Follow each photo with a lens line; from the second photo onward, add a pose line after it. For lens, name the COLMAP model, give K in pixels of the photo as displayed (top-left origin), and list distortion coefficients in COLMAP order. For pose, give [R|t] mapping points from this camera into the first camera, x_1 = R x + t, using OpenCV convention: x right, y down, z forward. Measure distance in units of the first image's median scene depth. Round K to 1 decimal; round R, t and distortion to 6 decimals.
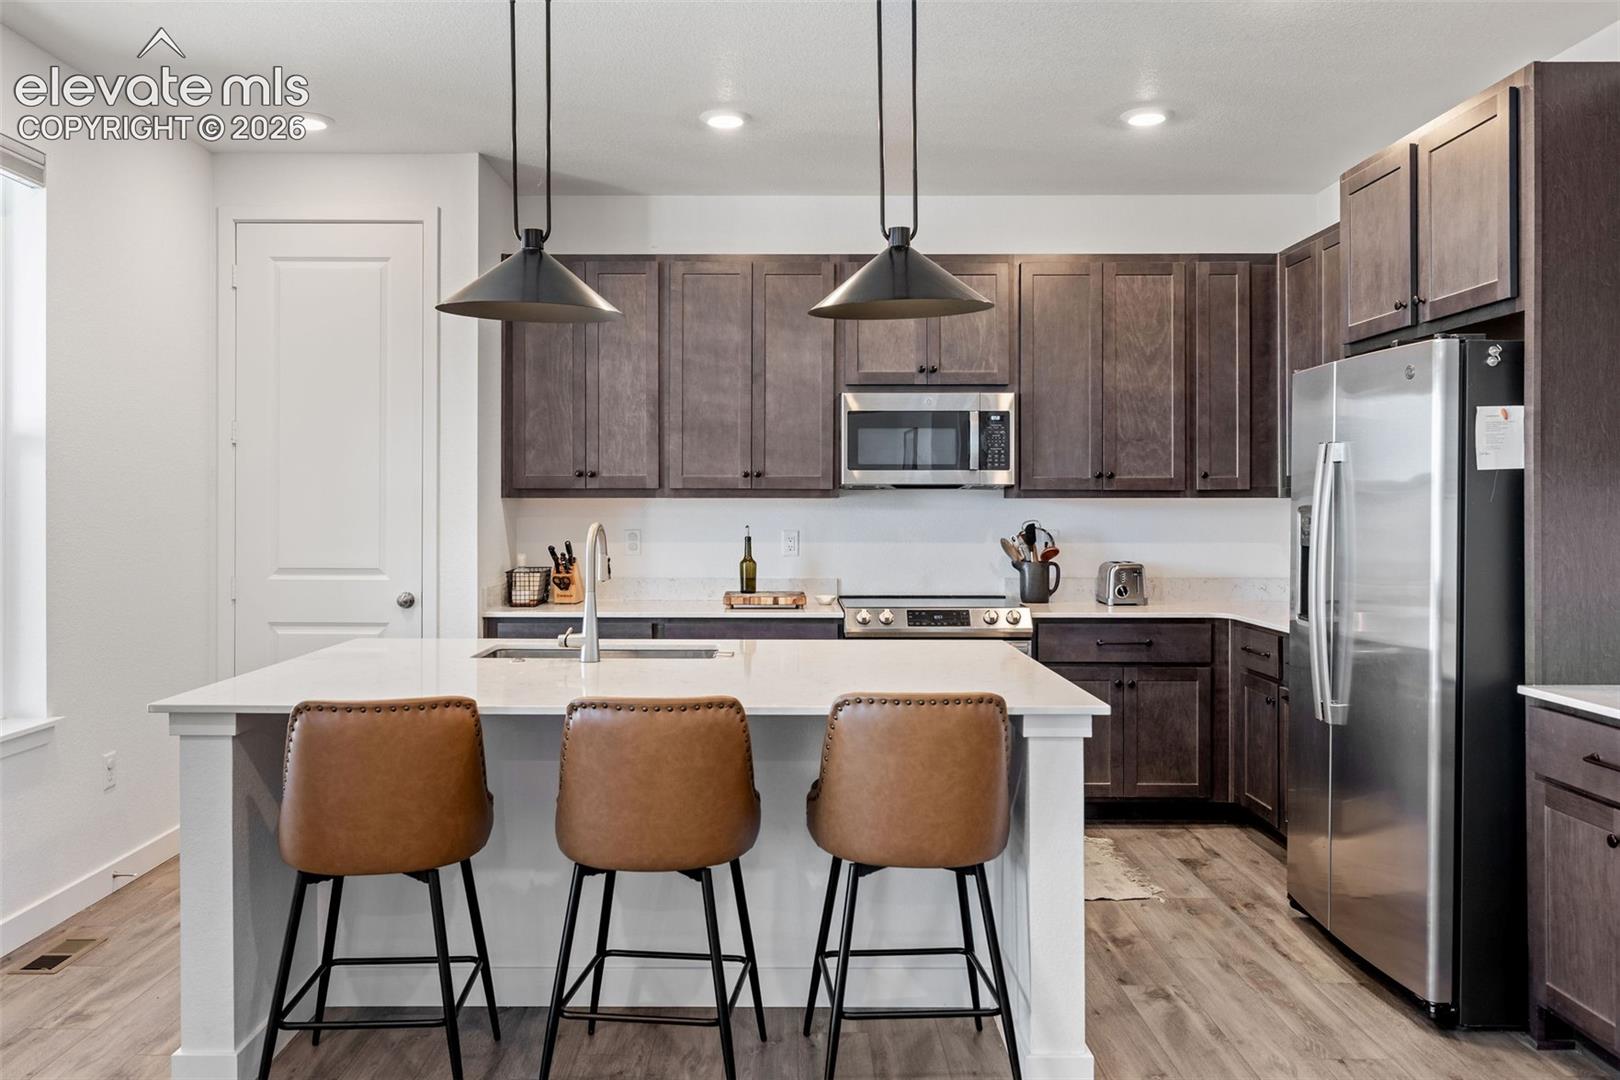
lens RADIAL K [[1241.7, 0, 781.6], [0, 1241.7, 497.6], [0, 0, 1]] dist [-0.002589, 0.007714]
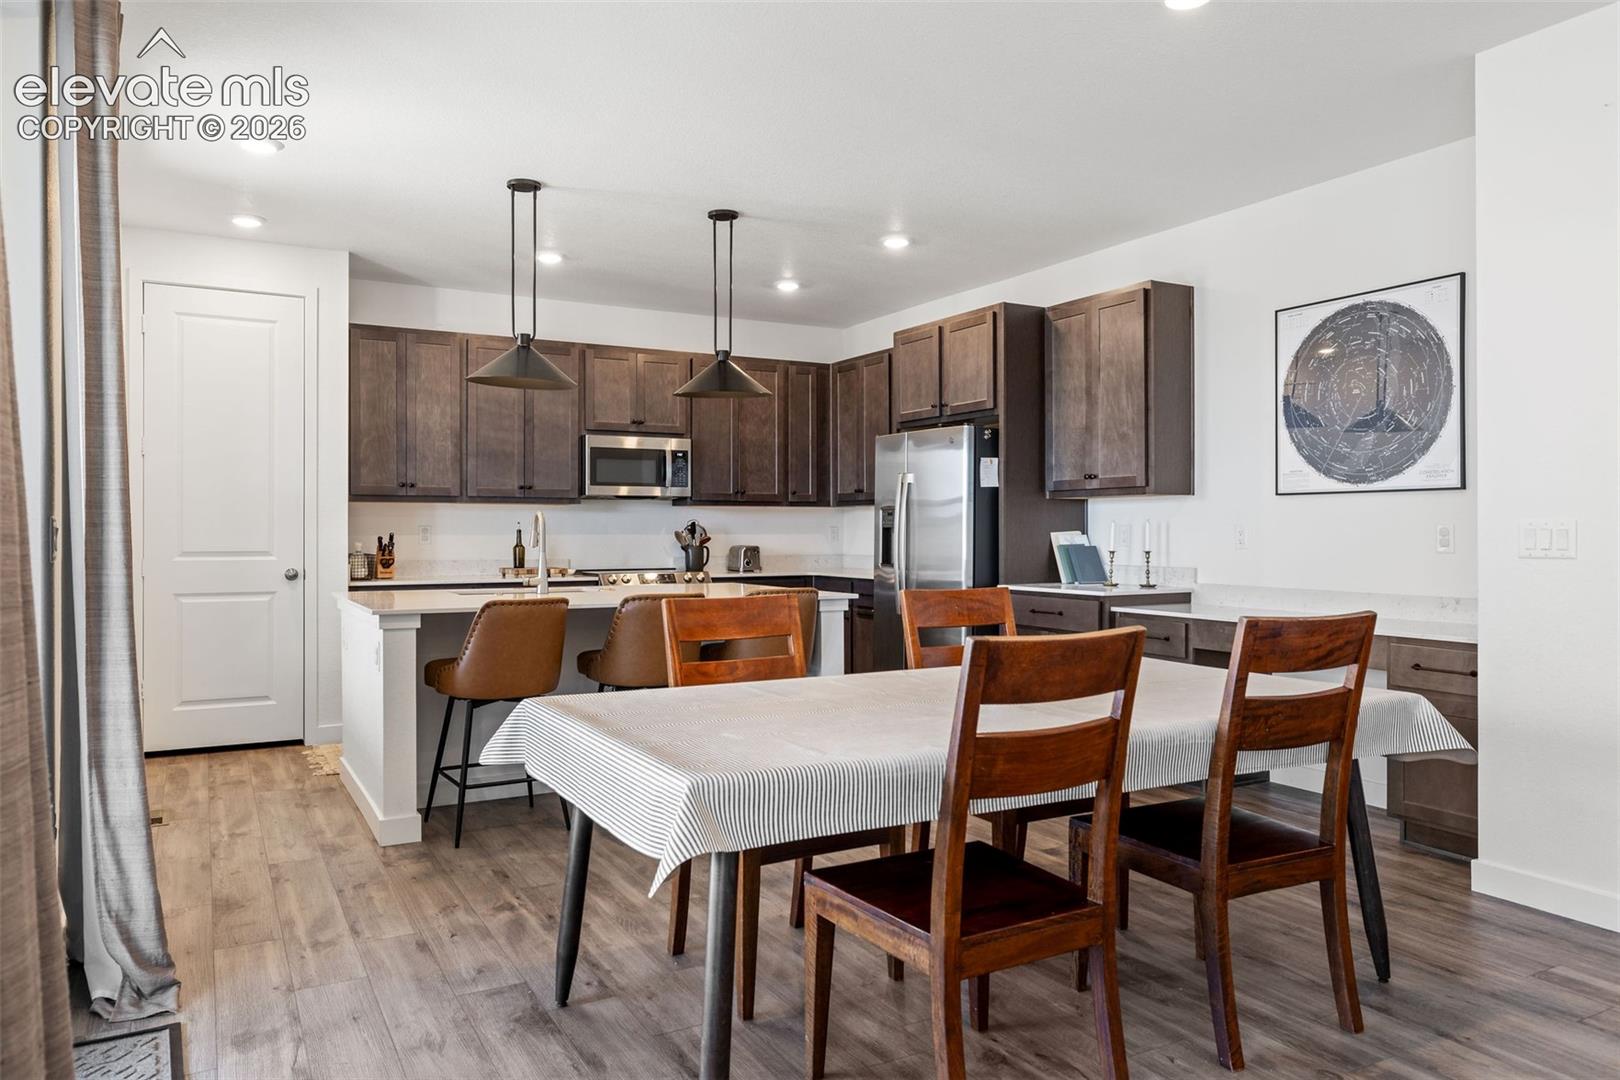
lens RADIAL K [[1085.9, 0, 800.1], [0, 1085.9, 528.3], [0, 0, 1]] dist [0.002604, 0.002613]
pose [[0.872317, -0.000211, 0.488940, -0.375363], [-0.001182, 0.999996, 0.002540, 0.026698], [-0.488939, -0.002794, 0.872314, -0.291589]]
